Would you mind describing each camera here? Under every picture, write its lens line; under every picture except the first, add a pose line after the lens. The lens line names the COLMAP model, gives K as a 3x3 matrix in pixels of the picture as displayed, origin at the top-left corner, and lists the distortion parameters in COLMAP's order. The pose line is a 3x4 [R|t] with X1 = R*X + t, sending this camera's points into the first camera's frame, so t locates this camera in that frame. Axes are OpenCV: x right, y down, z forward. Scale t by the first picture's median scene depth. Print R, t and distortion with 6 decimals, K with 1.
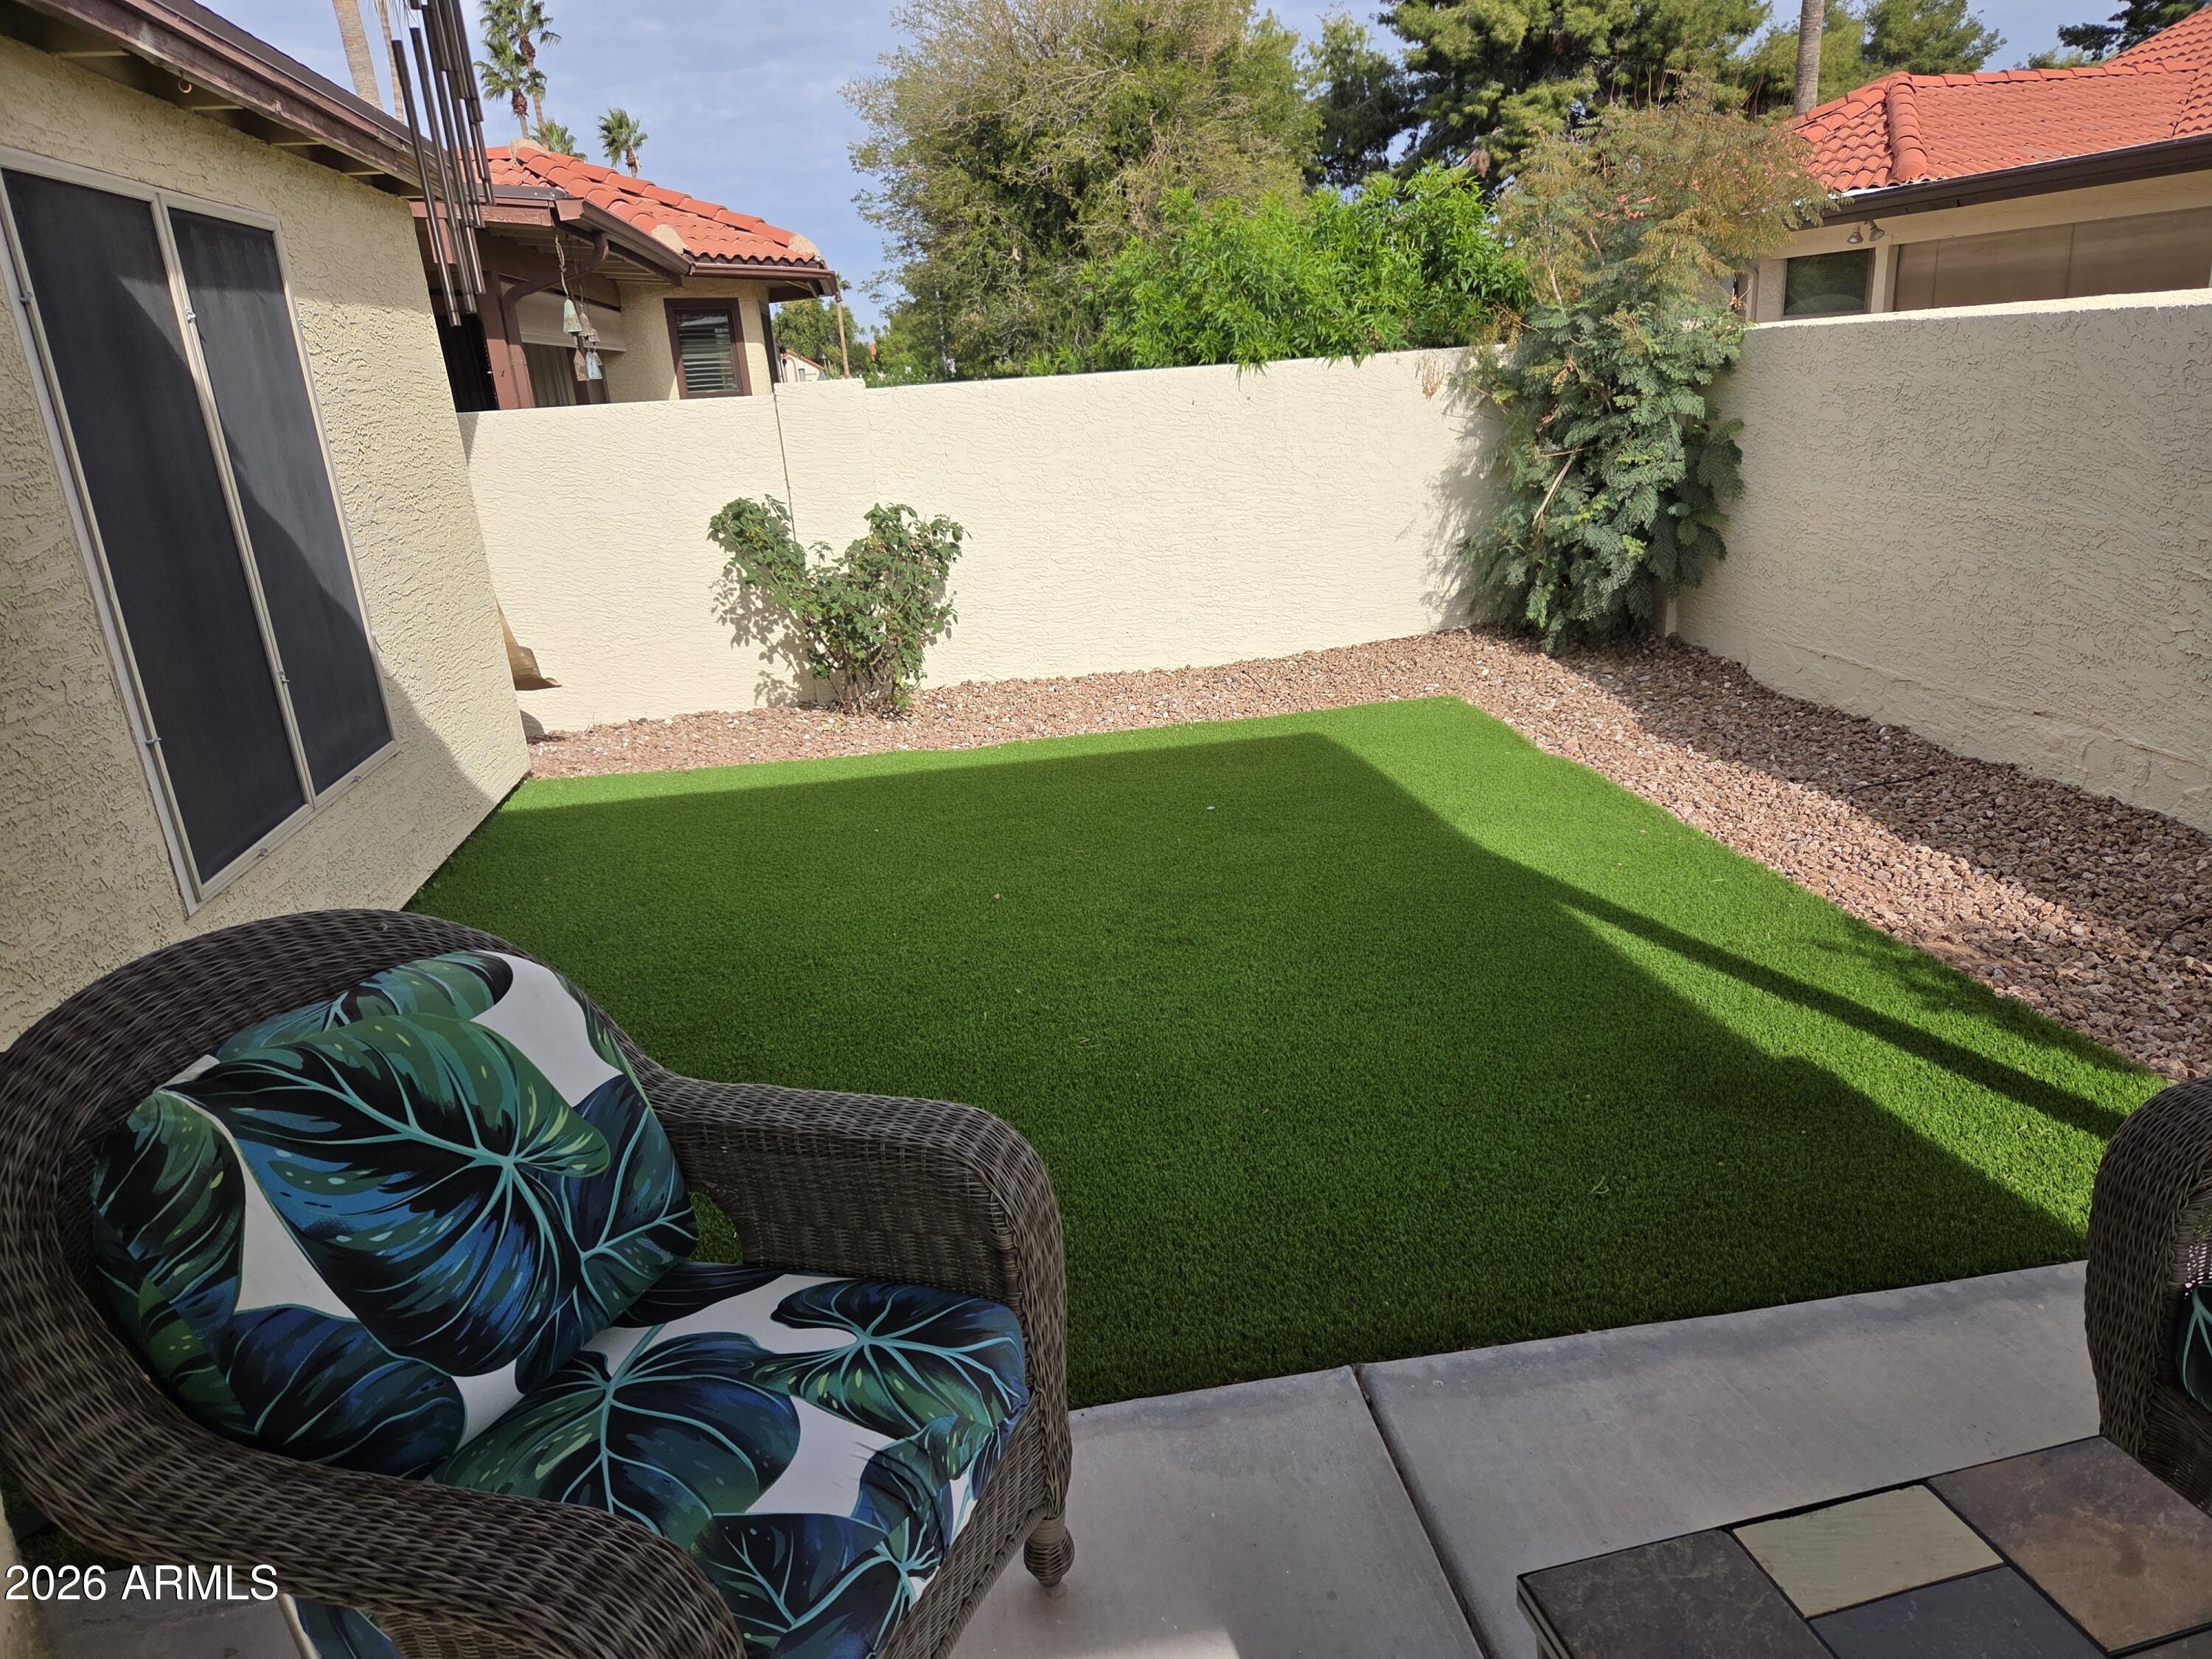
lens RADIAL K [[1464.1, 0, 1141.3], [0, 1464.1, 830.5], [0, 0, 1]] dist [0.083779, -0.081287]
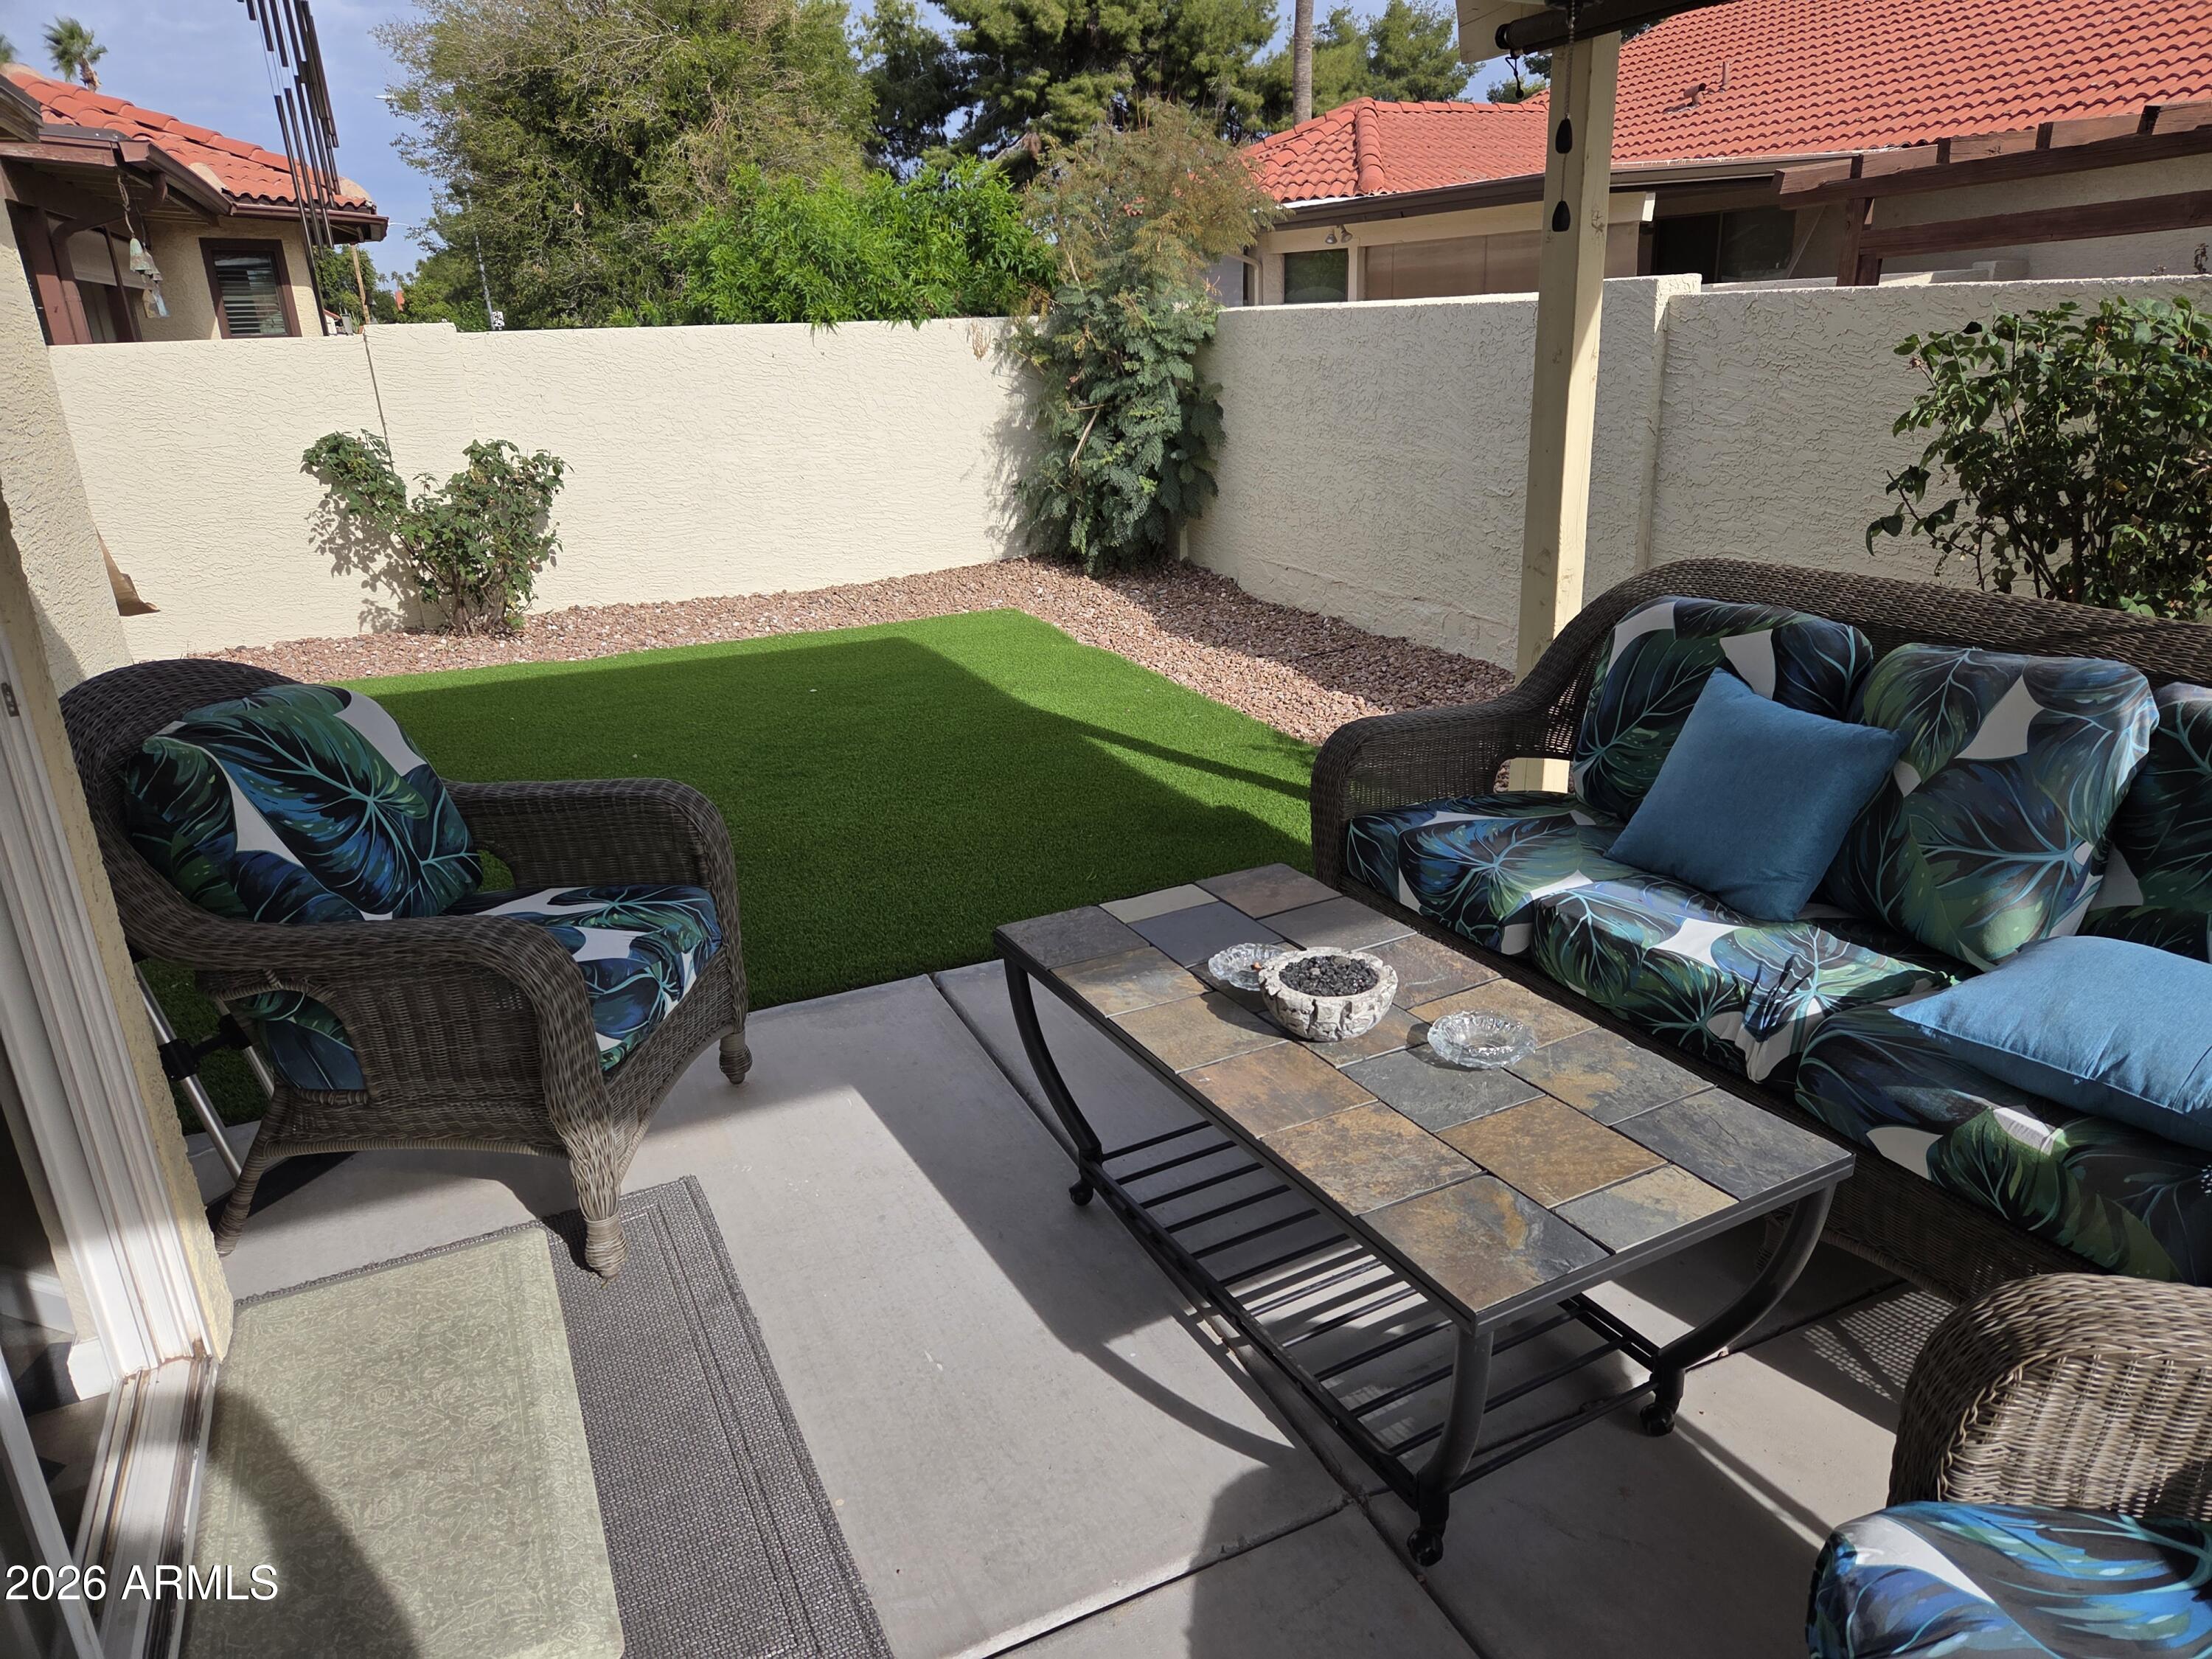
lens RADIAL K [[1464.1, 0, 1141.3], [0, 1464.1, 830.5], [0, 0, 1]] dist [0.083779, -0.081287]
pose [[0.963260, -0.059189, 0.261967, -0.012336], [0.054592, 0.998201, 0.024797, 0.063727], [-0.262963, -0.009584, 0.964758, -0.183489]]
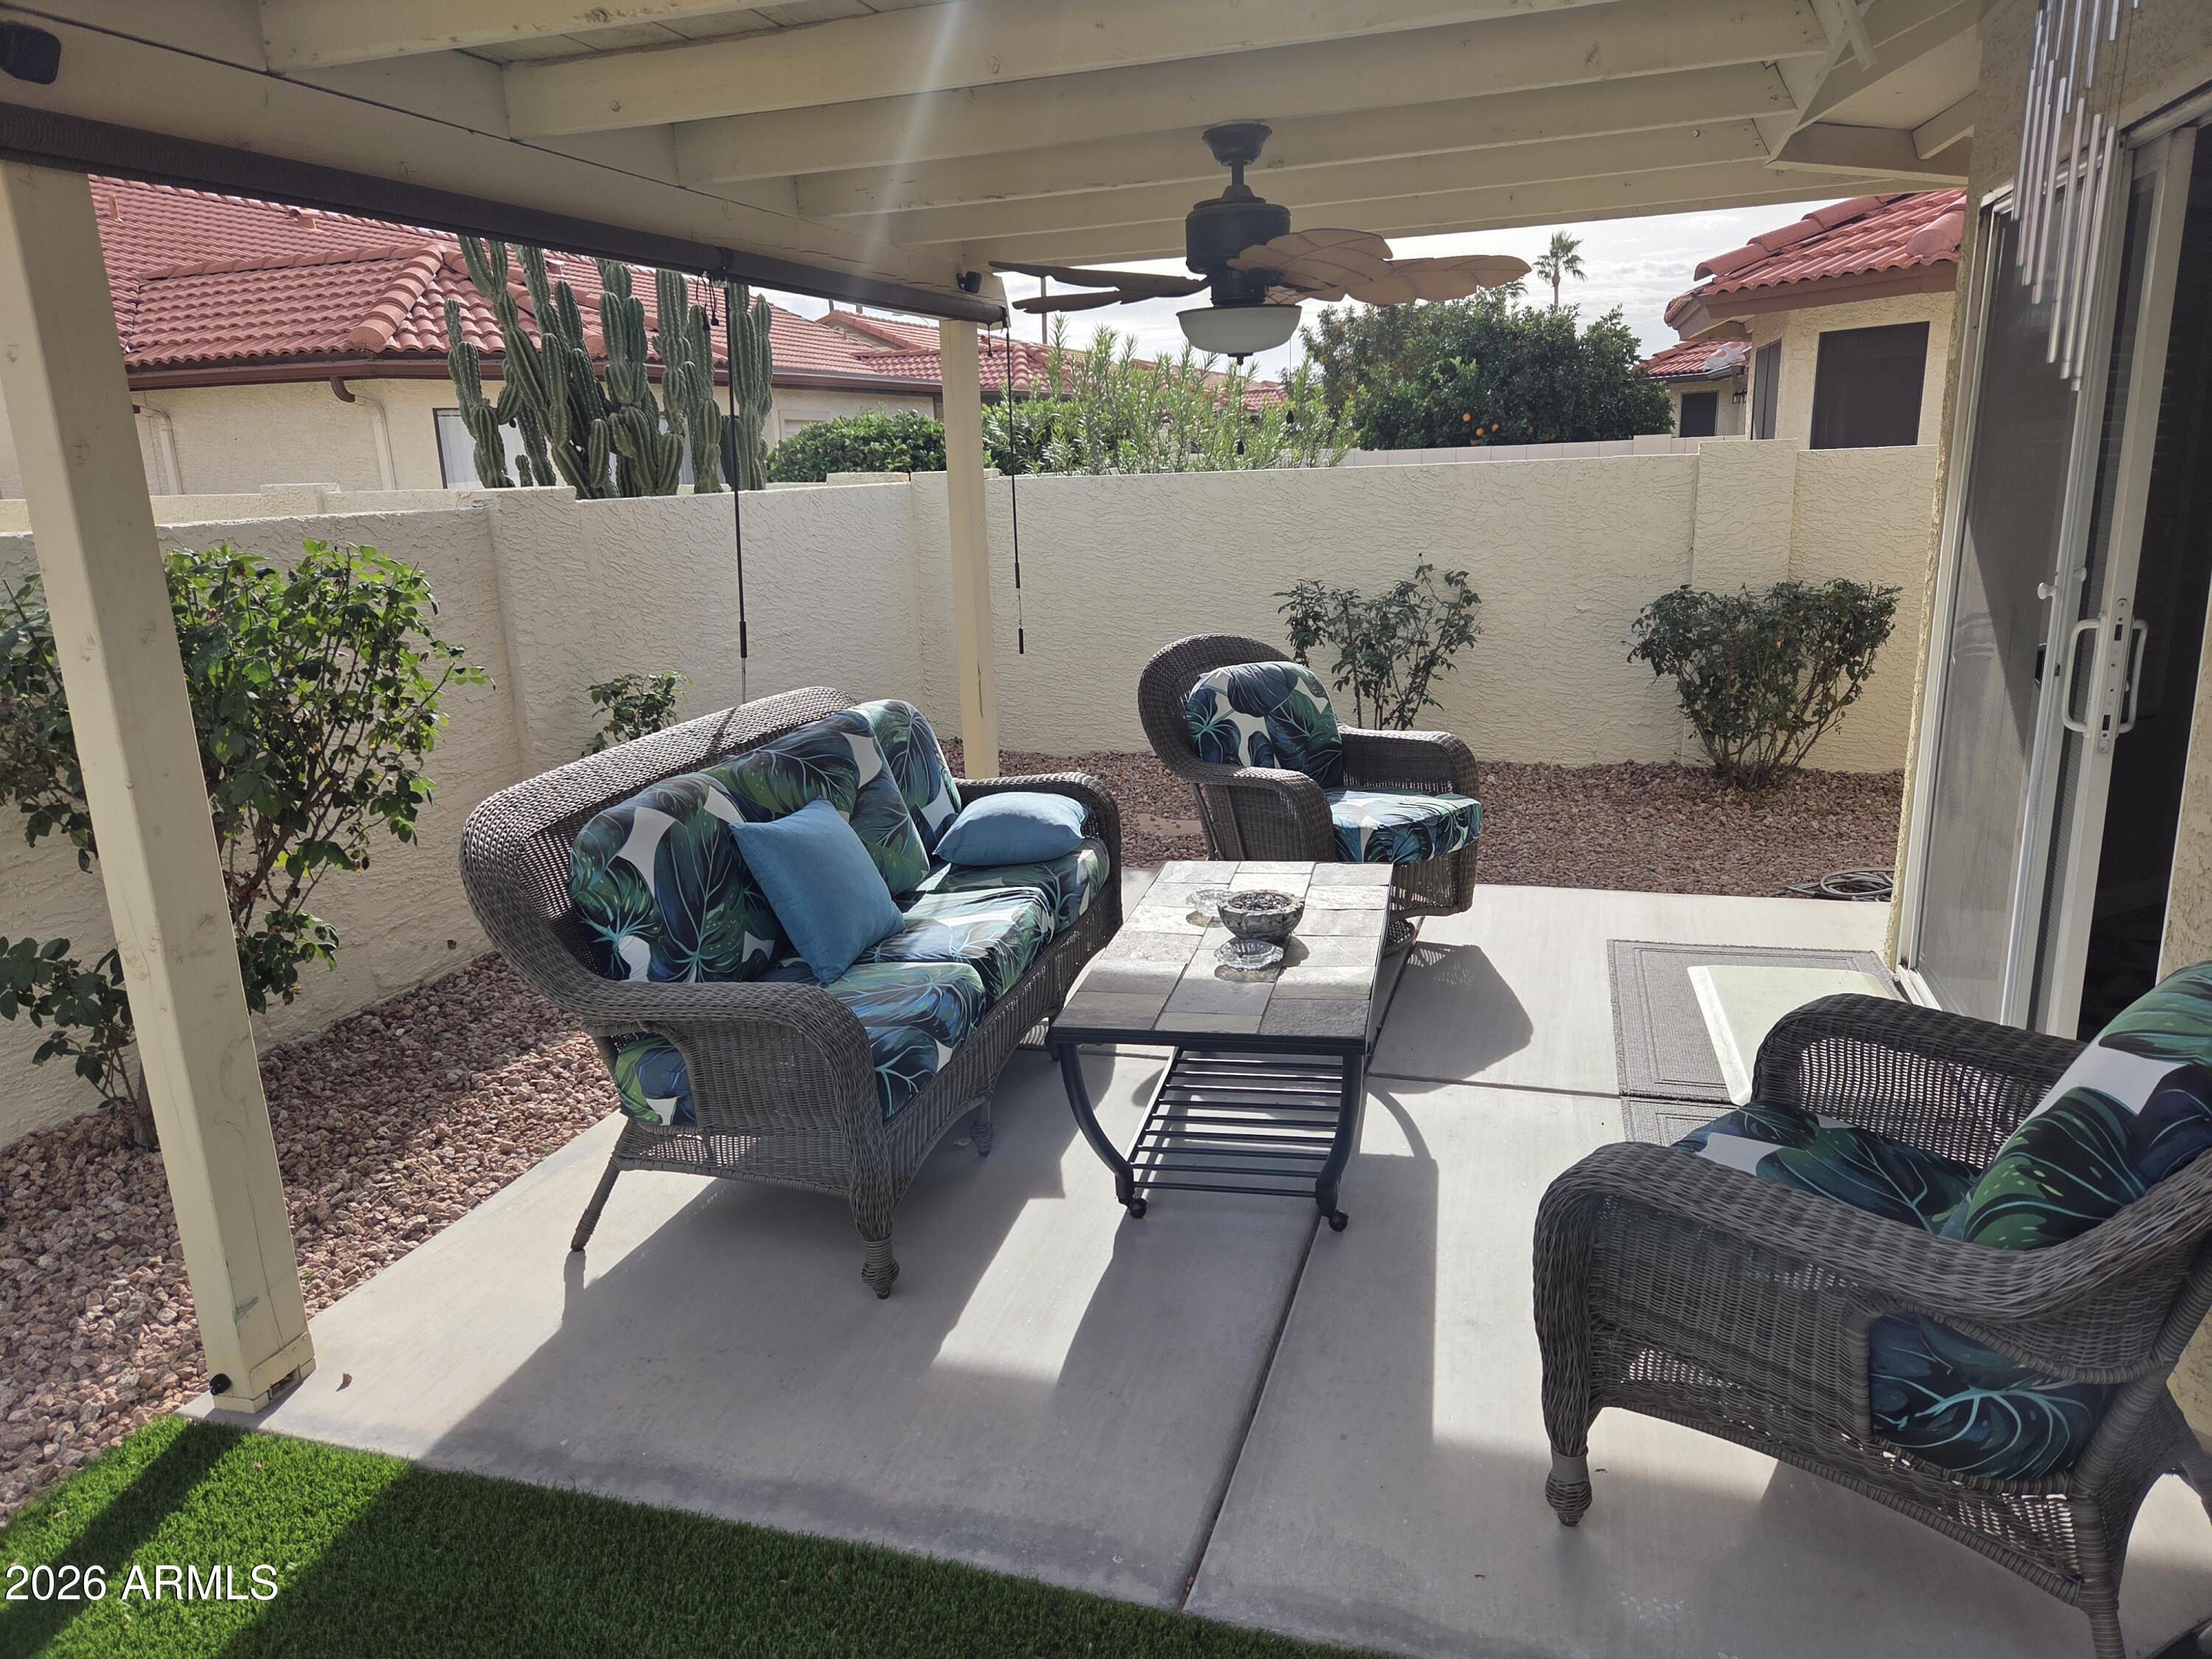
lens RADIAL K [[1464.1, 0, 1141.3], [0, 1464.1, 830.5], [0, 0, 1]] dist [0.083779, -0.081287]
pose [[-0.891351, -0.016378, 0.453018, -0.080107], [0.222029, 0.855498, 0.467789, -0.158314], [-0.395218, 0.517547, -0.758912, 0.498778]]
